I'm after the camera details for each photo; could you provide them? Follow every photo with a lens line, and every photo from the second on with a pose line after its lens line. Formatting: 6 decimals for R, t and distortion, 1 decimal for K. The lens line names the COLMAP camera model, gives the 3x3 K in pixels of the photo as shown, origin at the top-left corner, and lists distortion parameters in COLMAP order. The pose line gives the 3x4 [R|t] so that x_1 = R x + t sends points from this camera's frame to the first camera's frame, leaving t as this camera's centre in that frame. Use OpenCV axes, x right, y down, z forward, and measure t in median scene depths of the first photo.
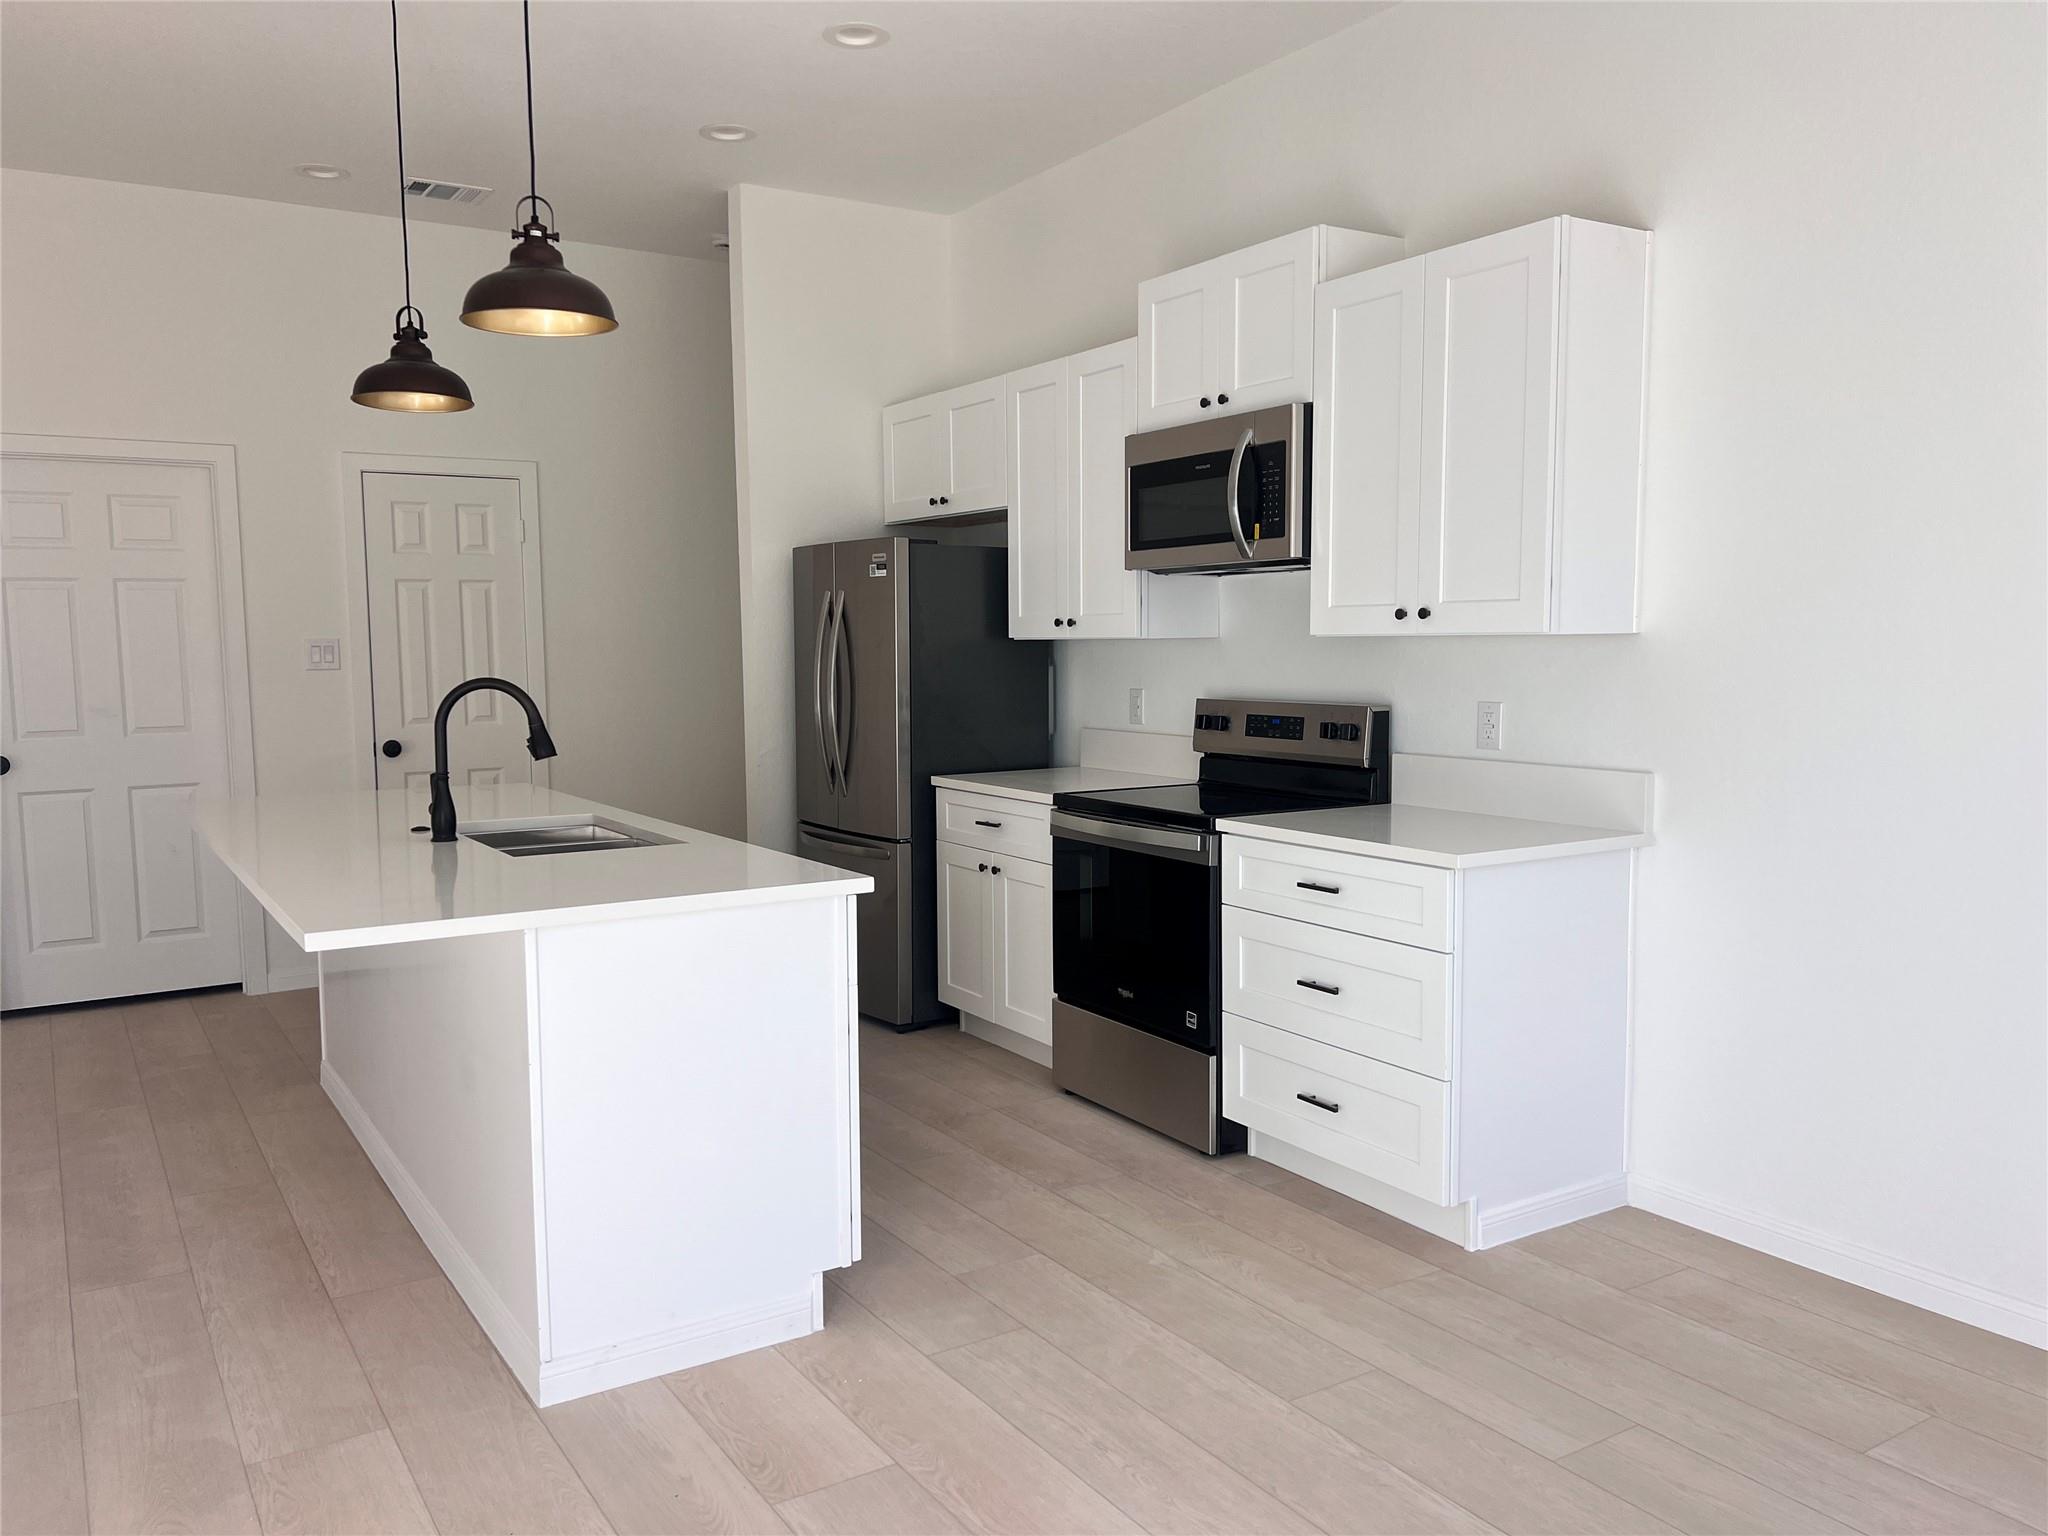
lens RADIAL K [[1534.5, 0, 1022.6], [0, 1534.5, 777.9], [0, 0, 1]] dist [0.064522, -0.067550]
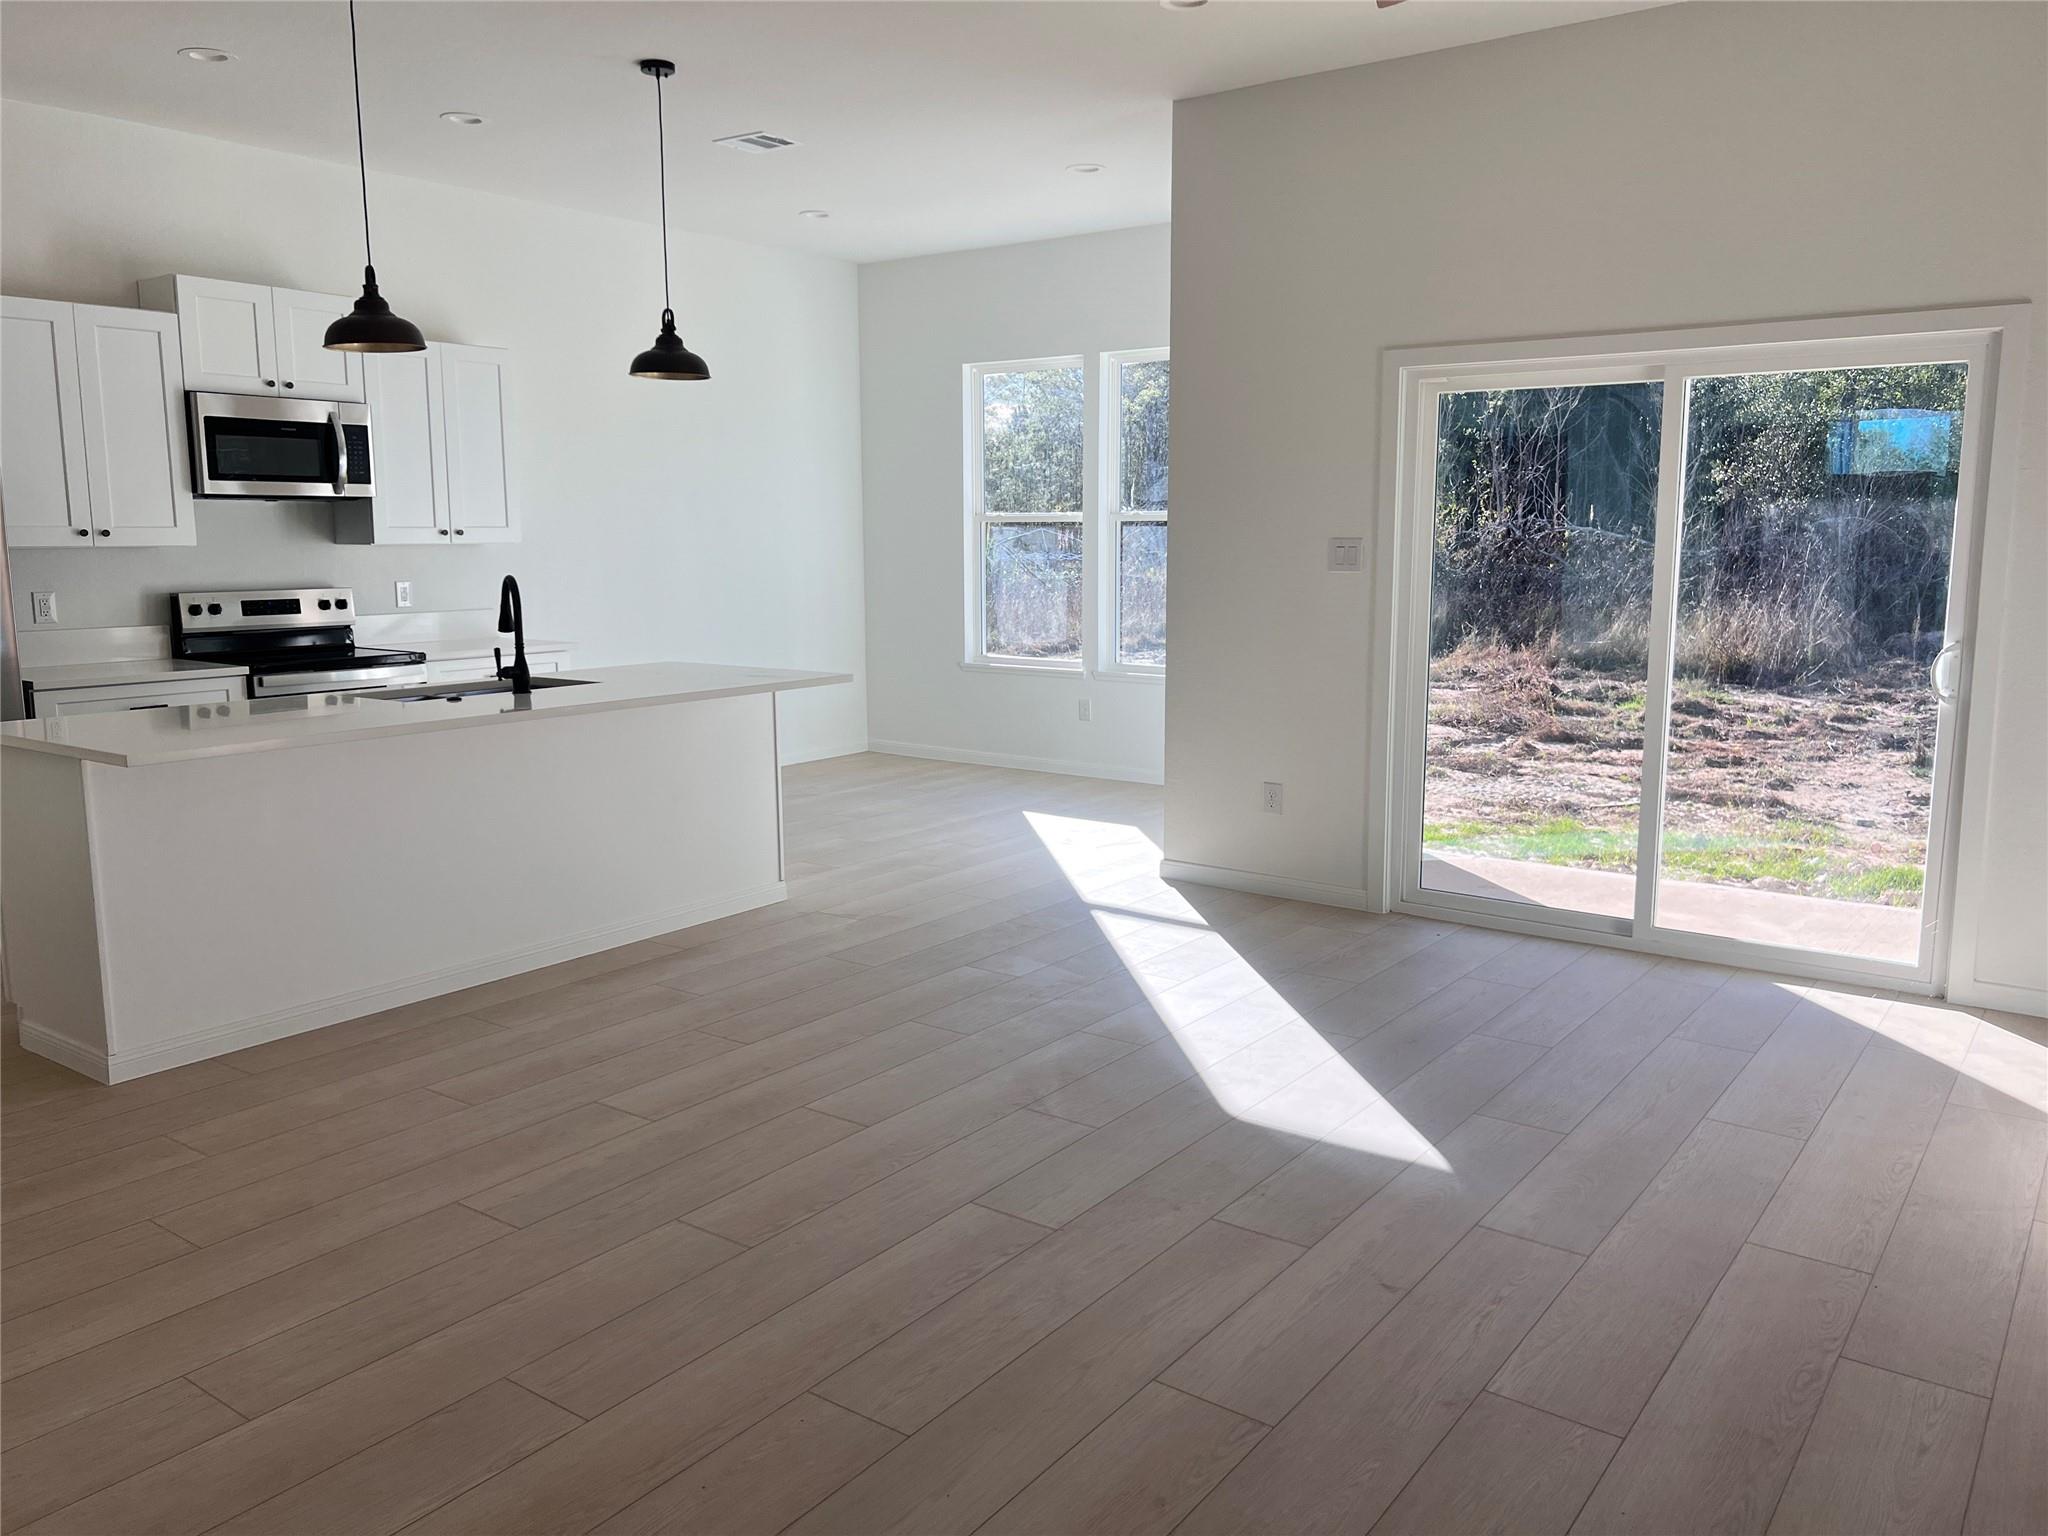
lens RADIAL K [[1534.5, 0, 1015.8], [0, 1534.5, 747.5], [0, 0, 1]] dist [0.064522, -0.067550]
pose [[-0.354492, -0.123144, 0.926915, -1.499265], [0.091250, 0.982003, 0.165360, -0.082717], [-0.930596, 0.143200, -0.336875, 0.870927]]
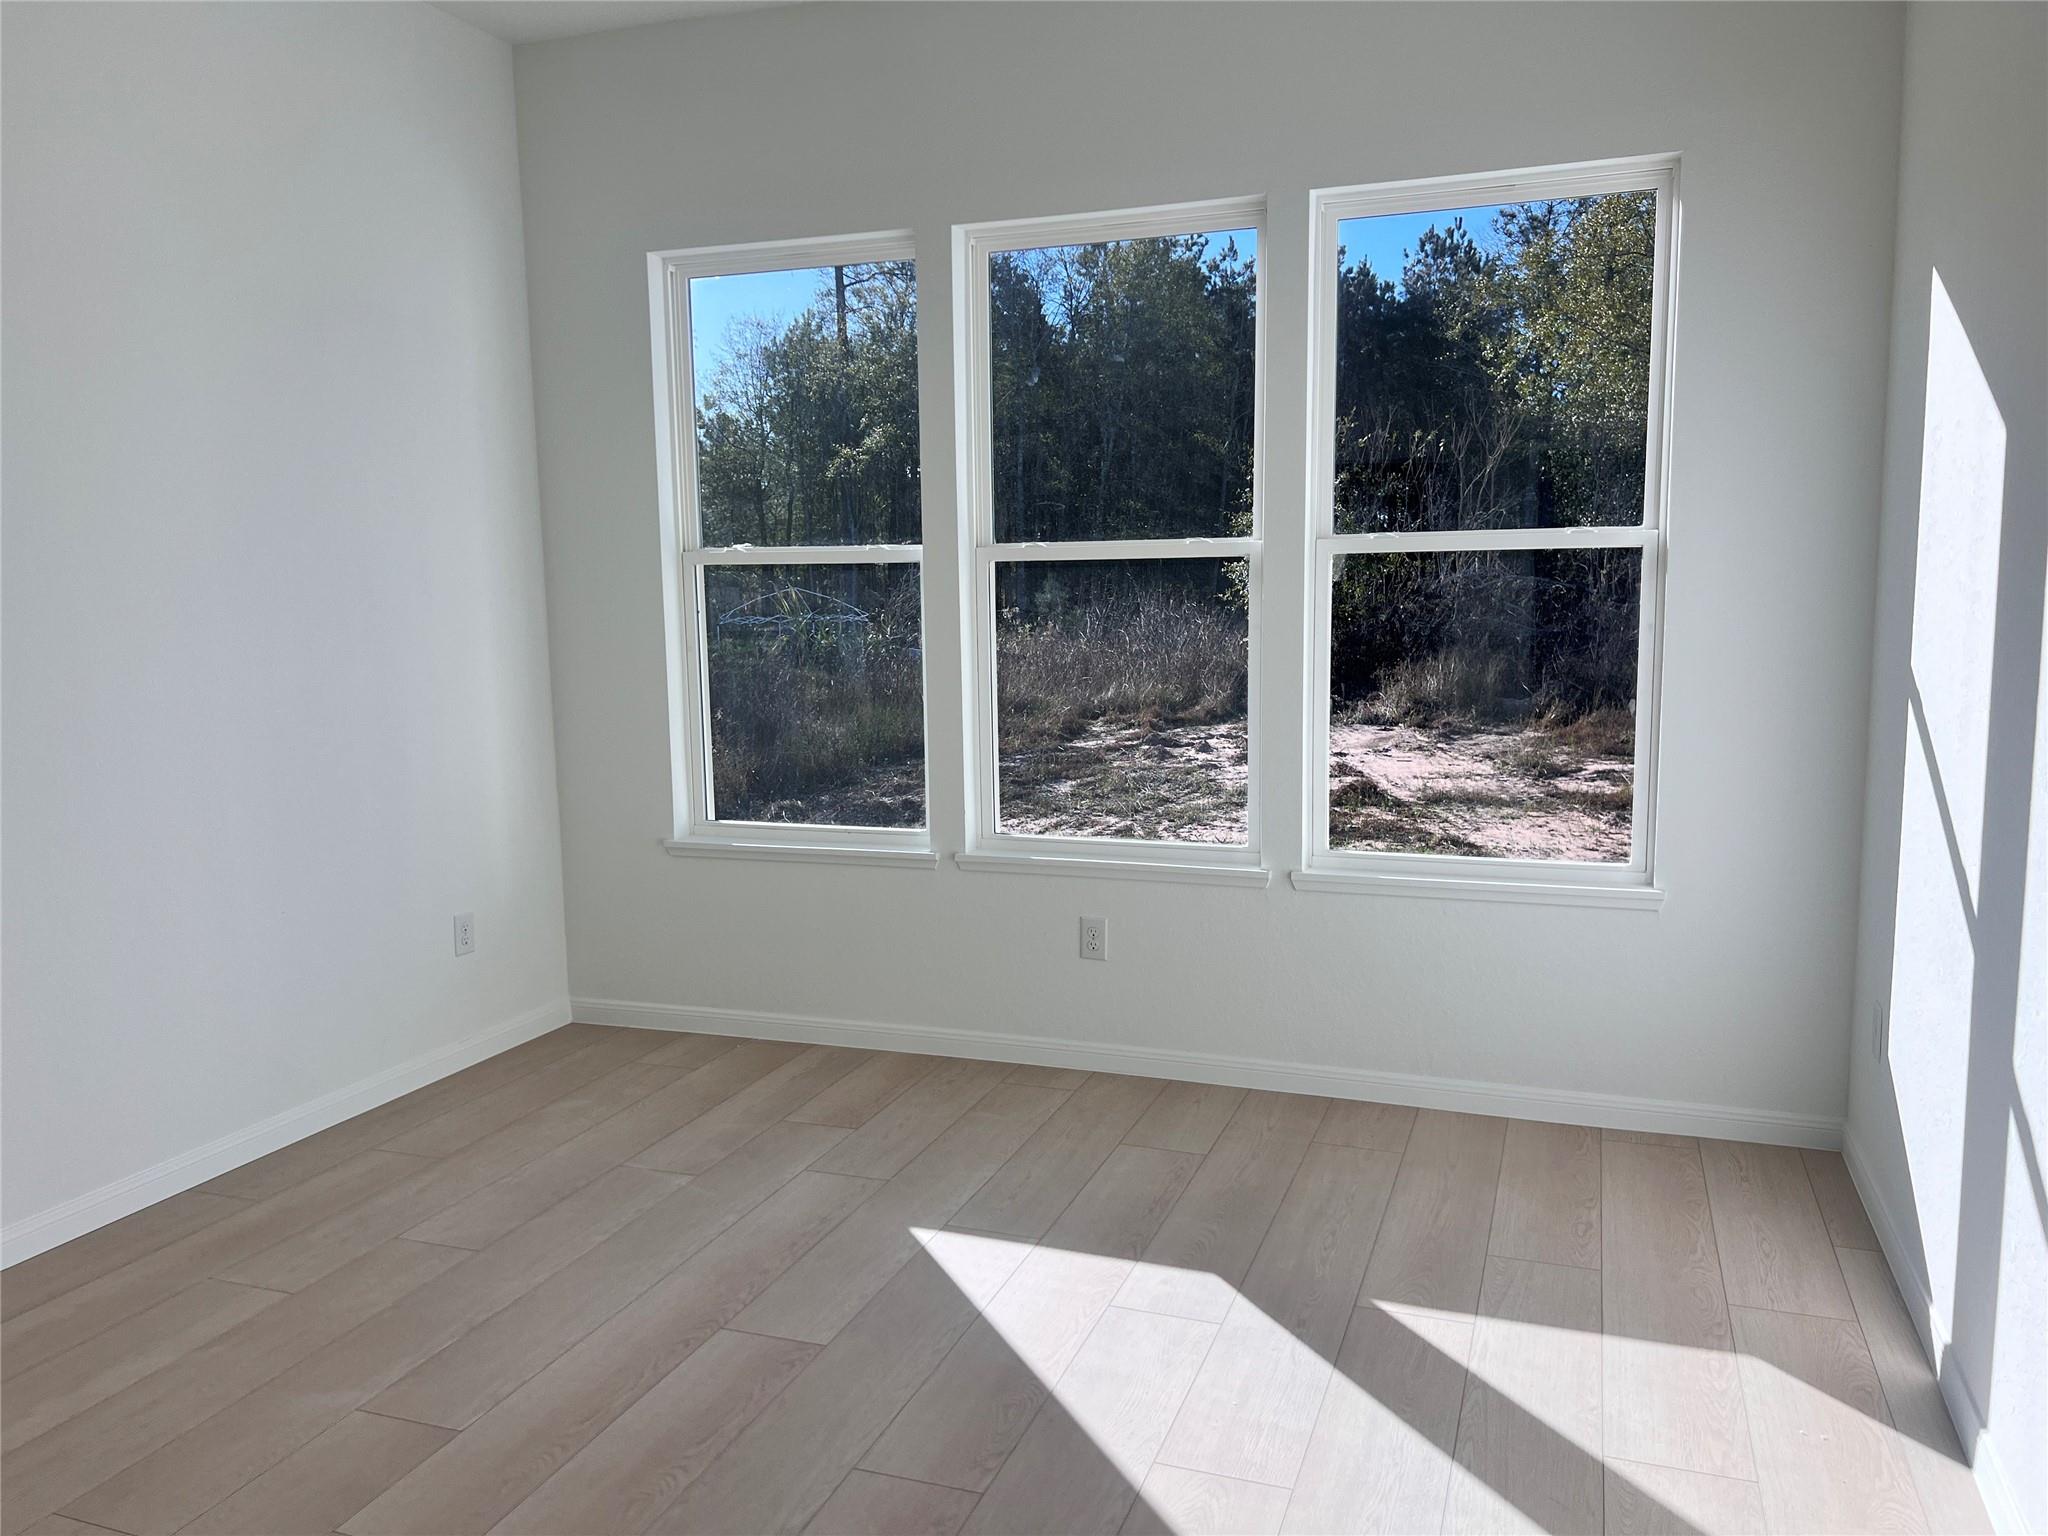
lens RADIAL K [[1534.5, 0, 1021.3], [0, 1534.5, 771.3], [0, 0, 1]] dist [0.064522, -0.067550]
pose [[-0.607627, -0.091569, 0.788926, -0.504966], [0.099541, 0.976719, 0.190032, -0.086321], [-0.787960, 0.193999, -0.584366, 0.643659]]
